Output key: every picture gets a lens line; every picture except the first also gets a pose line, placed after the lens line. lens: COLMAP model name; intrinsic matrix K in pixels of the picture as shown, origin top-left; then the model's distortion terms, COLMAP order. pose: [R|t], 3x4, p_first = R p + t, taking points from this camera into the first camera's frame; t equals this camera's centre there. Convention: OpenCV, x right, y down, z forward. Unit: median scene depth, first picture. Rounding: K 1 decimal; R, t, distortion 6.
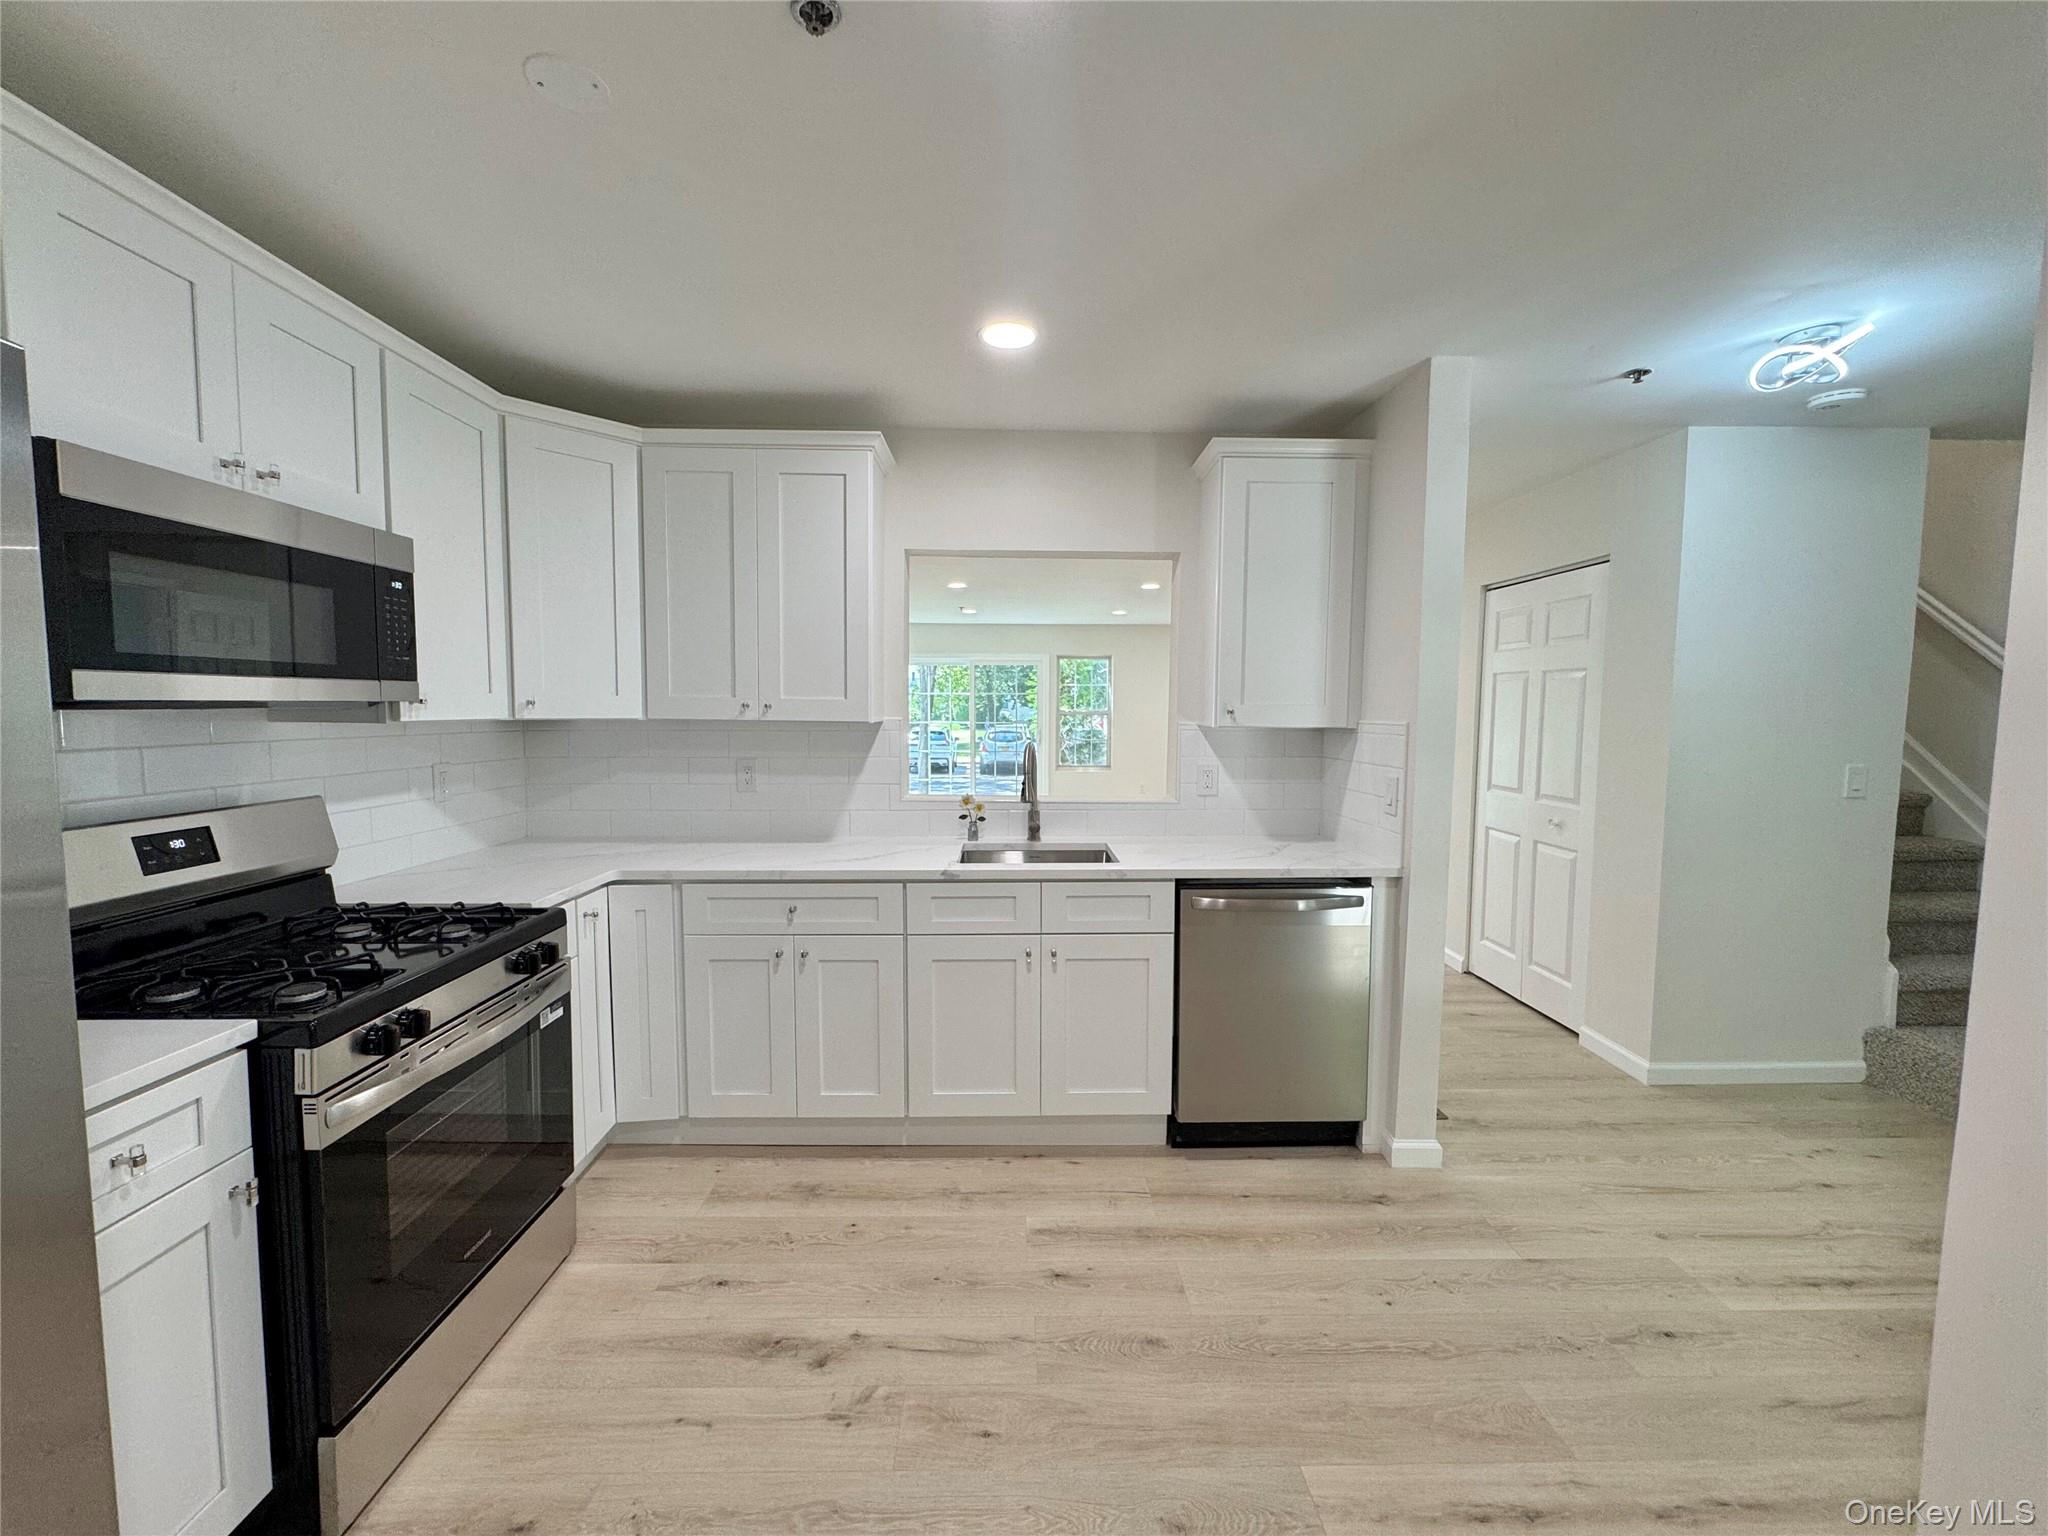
lens RADIAL K [[816.6, 0, 1024.0], [0, 816.6, 768.0], [0, 0, 1]] dist [-0.002728, -0.000431]
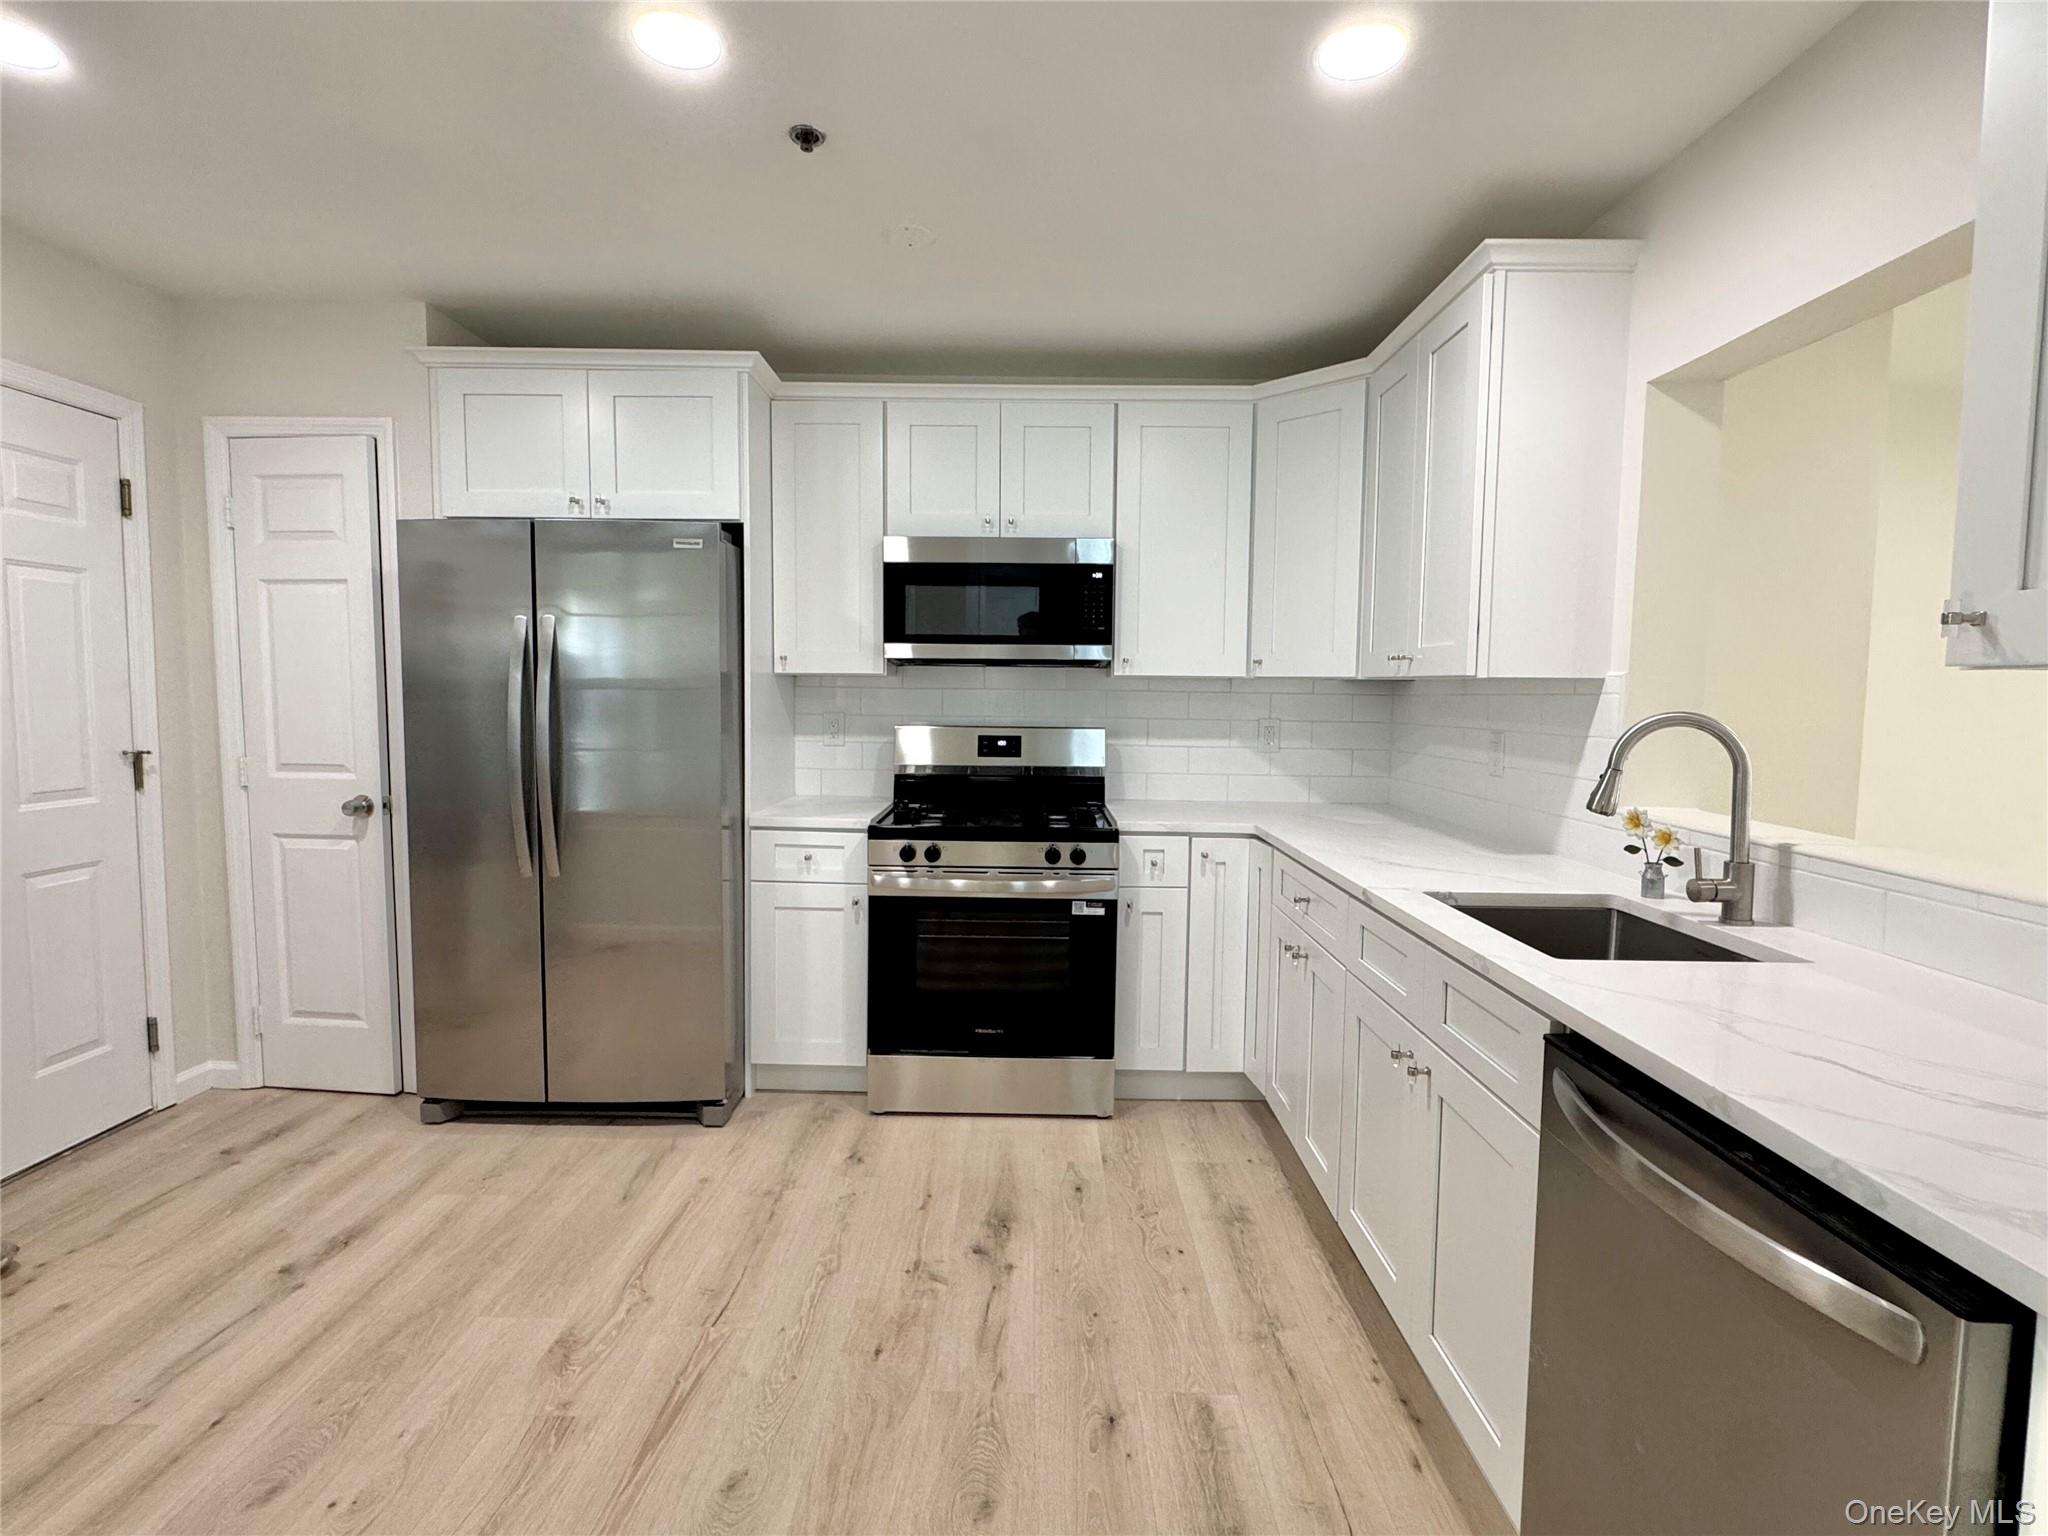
lens RADIAL K [[985.4, 0, 1024.0], [0, 985.4, 768.0], [0, 0, 1]] dist [-0.000848, -0.000115]
pose [[-0.028905, 0.071043, -0.997054, 0.758593], [-0.086572, 0.993545, 0.073303, -0.009460], [0.995826, 0.088436, -0.022568, 0.772155]]
